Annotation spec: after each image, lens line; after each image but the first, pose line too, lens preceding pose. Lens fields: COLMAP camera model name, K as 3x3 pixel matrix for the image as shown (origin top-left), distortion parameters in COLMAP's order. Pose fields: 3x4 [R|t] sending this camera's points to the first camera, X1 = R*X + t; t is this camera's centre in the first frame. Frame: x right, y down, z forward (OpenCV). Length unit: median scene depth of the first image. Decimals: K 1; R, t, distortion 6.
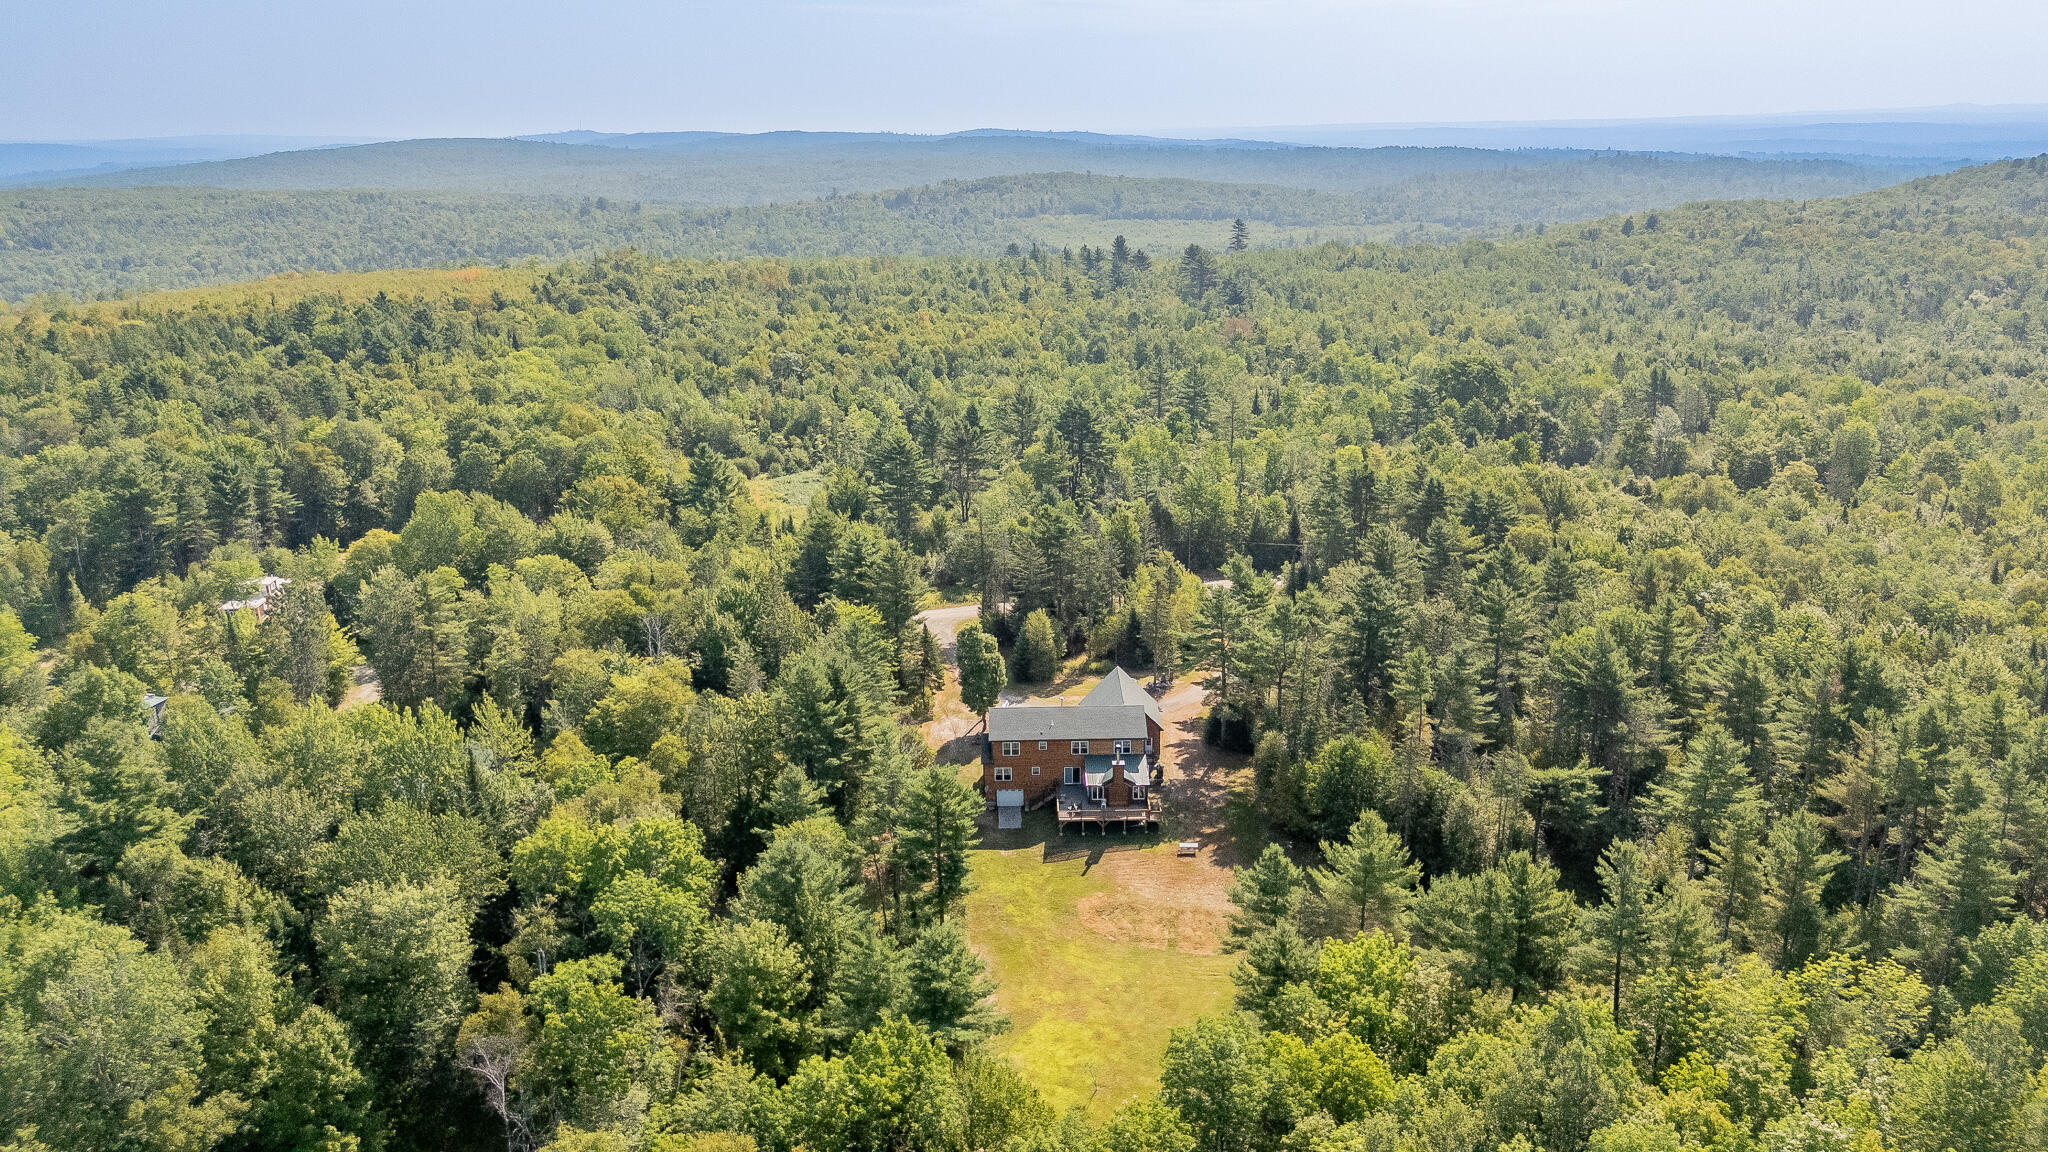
lens RADIAL K [[1525.2, 0, 1021.9], [0, 1525.2, 576.4], [0, 0, 1]] dist [0.079480, -0.084397]
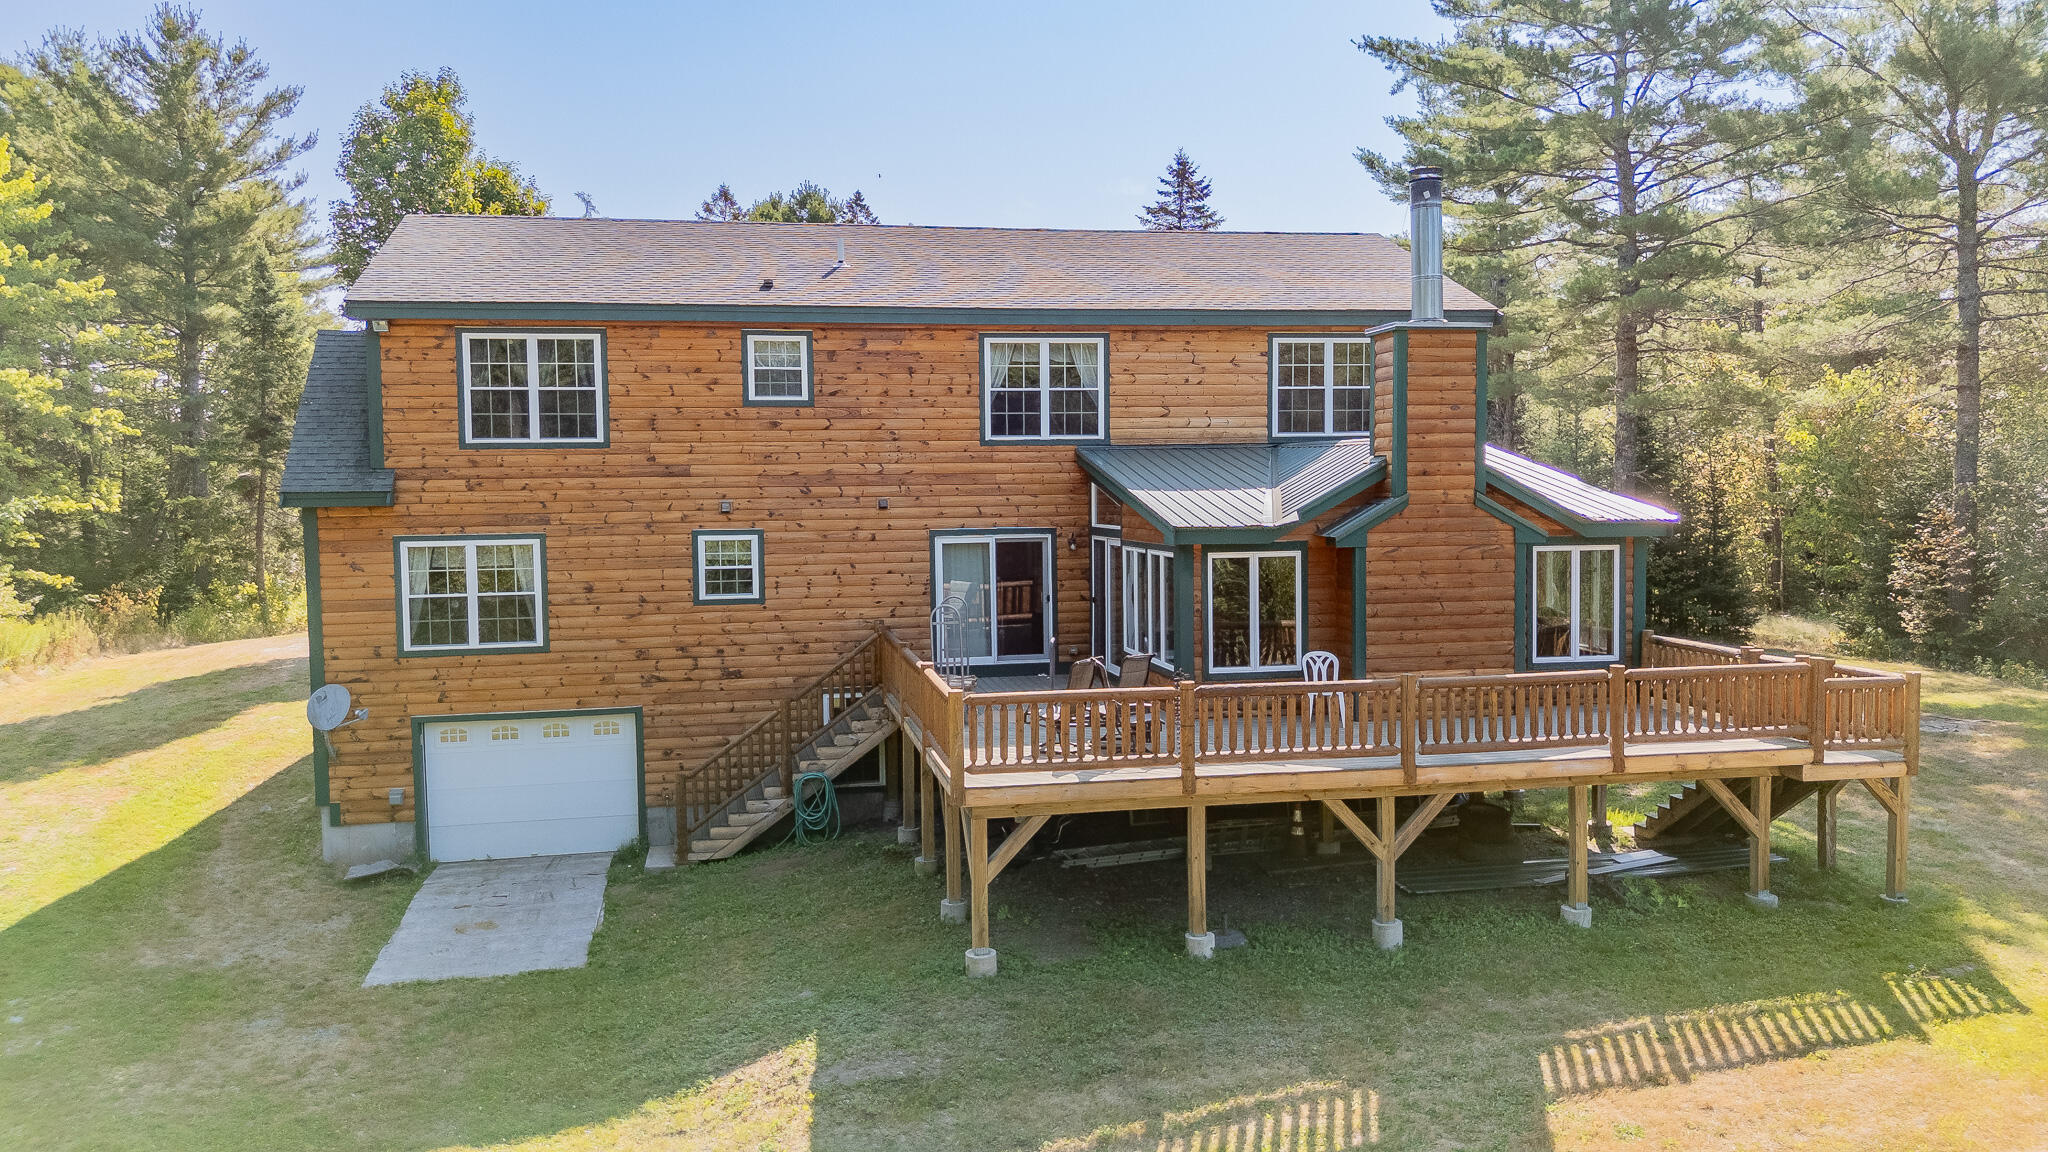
lens RADIAL K [[1525.2, 0, 1030.9], [0, 1525.2, 584.8], [0, 0, 1]] dist [0.079480, -0.084397]
pose [[0.982648, -0.006387, 0.185373, 0.008793], [0.049442, 0.972267, -0.228589, 0.139207], [-0.178772, 0.233788, 0.955711, 0.746335]]
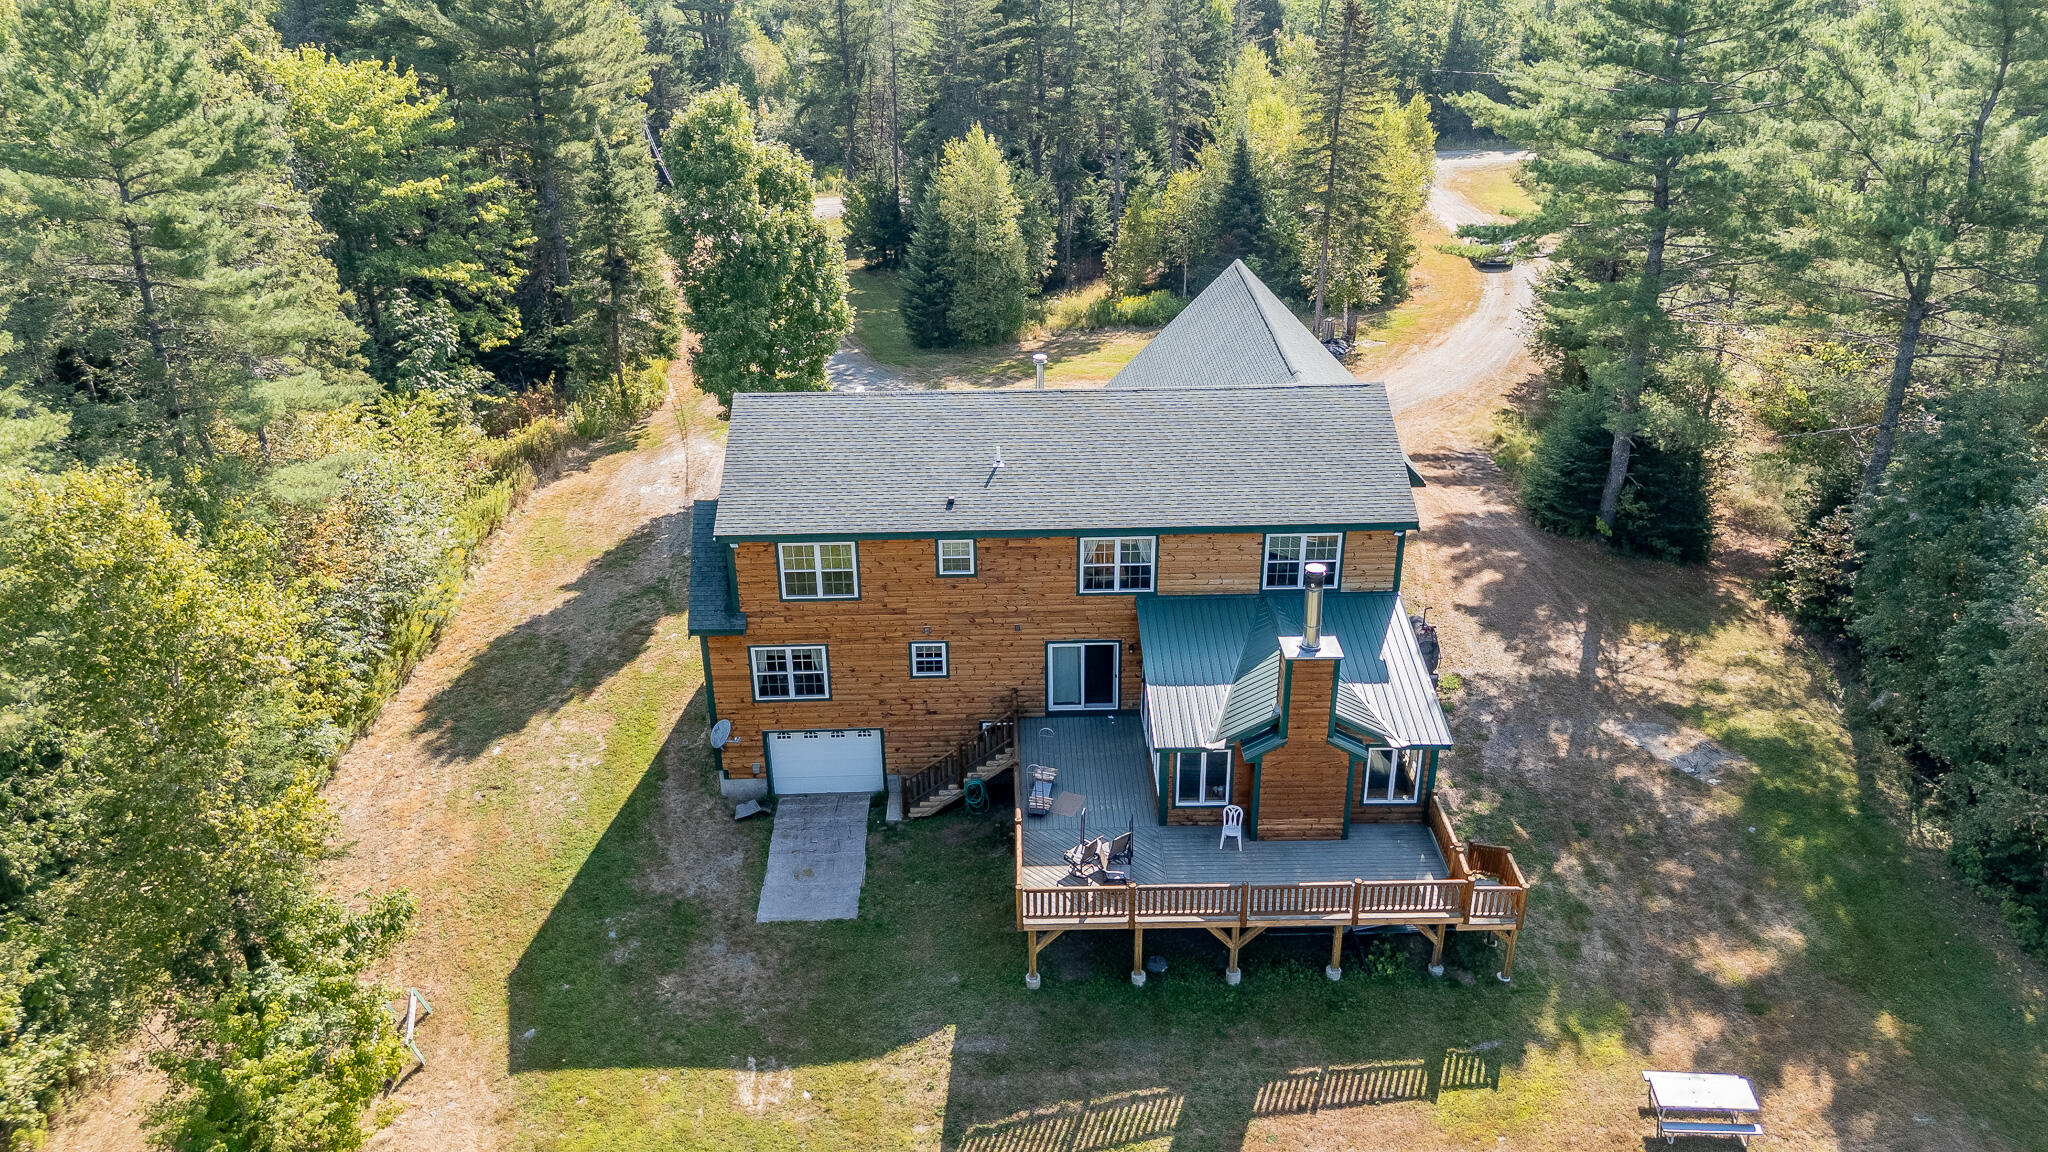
lens RADIAL K [[1525.2, 0, 1027.5], [0, 1525.2, 566.6], [0, 0, 1]] dist [0.079480, -0.084397]
pose [[0.999851, 0.000175, 0.017262, 0.017369], [-0.002977, 0.986712, 0.162451, 0.064692], [-0.017004, -0.162478, 0.986566, 0.663695]]
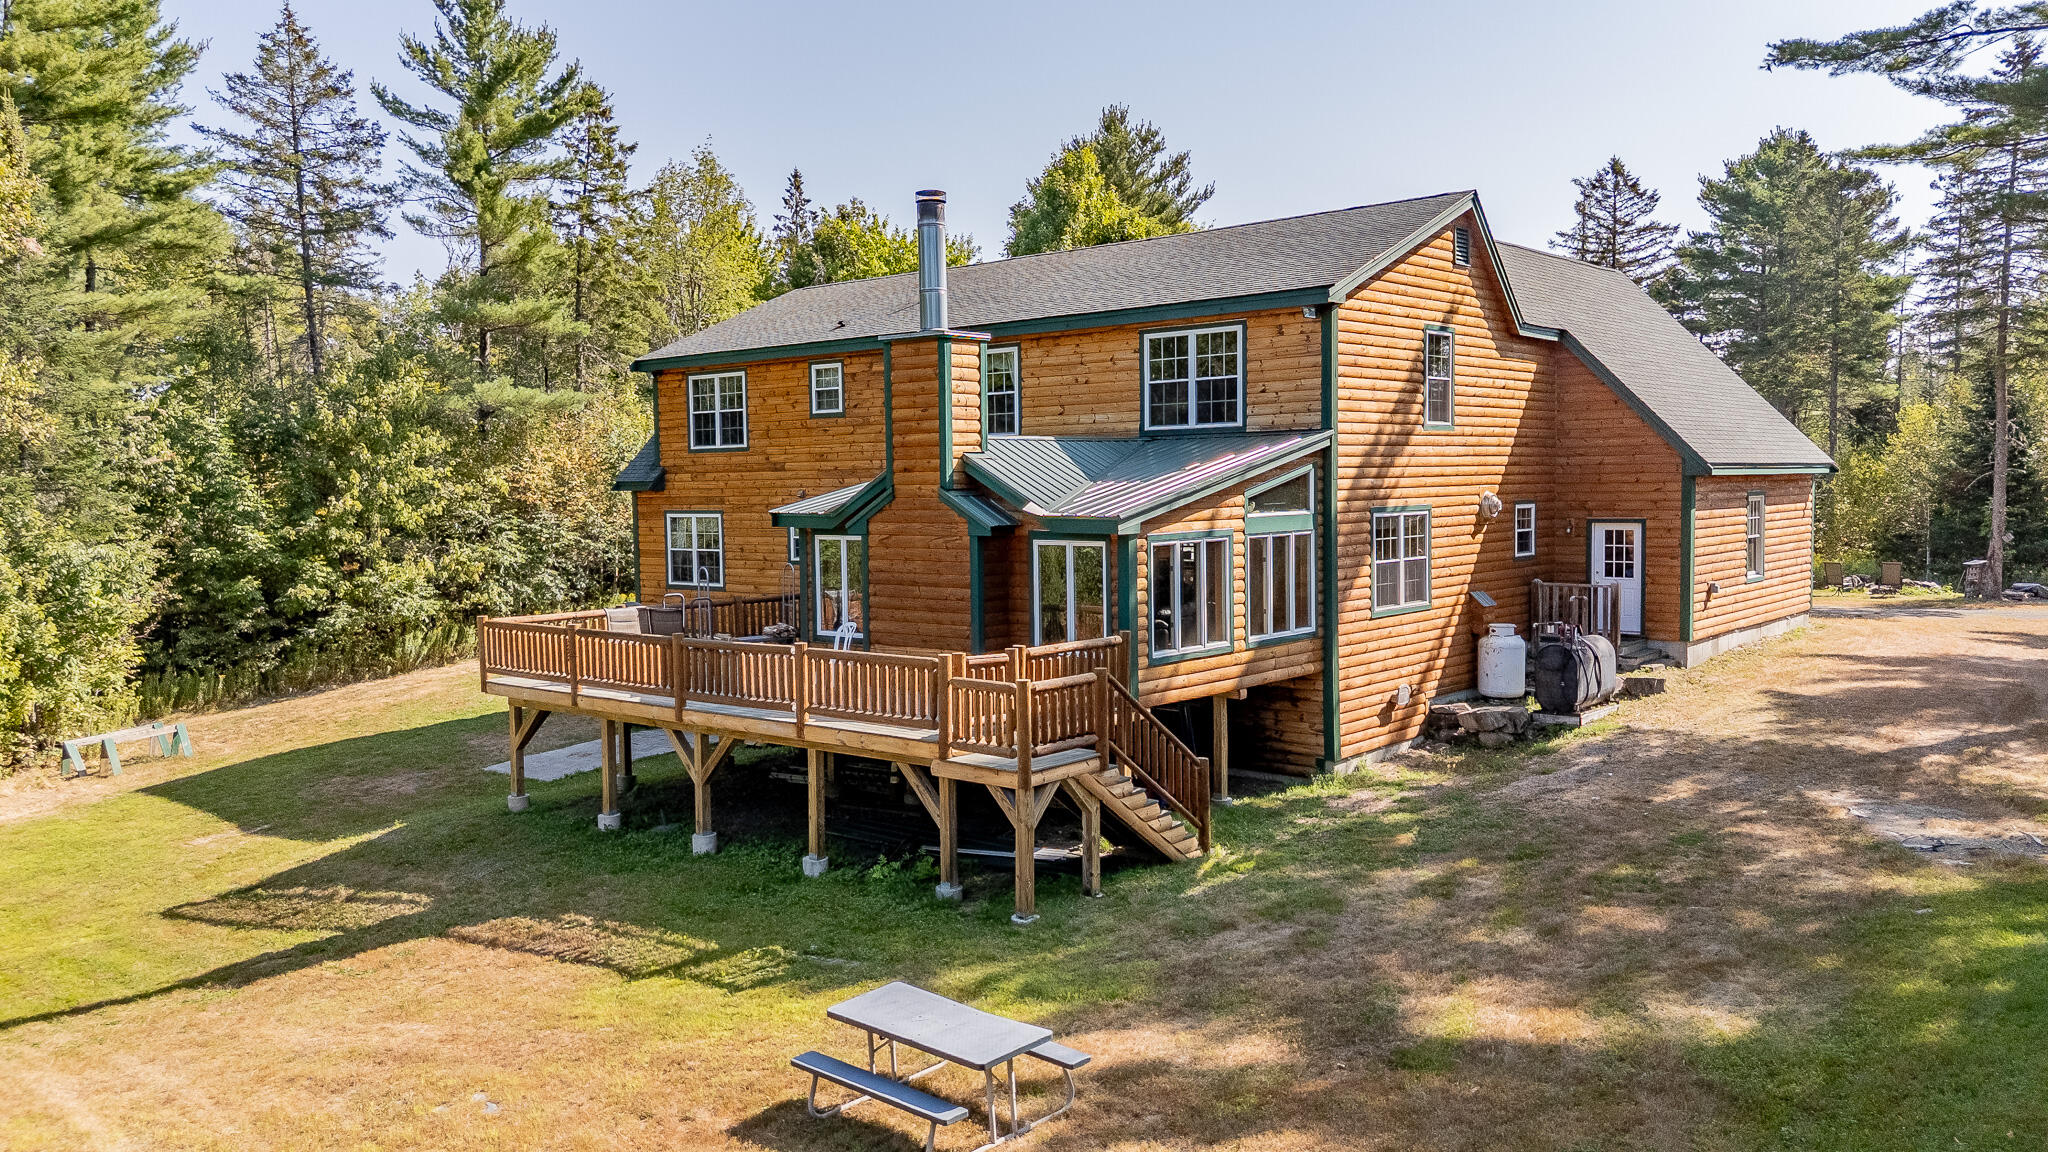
lens RADIAL K [[1525.2, 0, 1019.7], [0, 1525.2, 567.7], [0, 0, 1]] dist [0.079480, -0.084397]
pose [[0.751099, 0.044517, -0.658687, 0.128802], [-0.193549, 0.968732, -0.155231, 0.133162], [0.631180, 0.244082, 0.736230, 0.760708]]
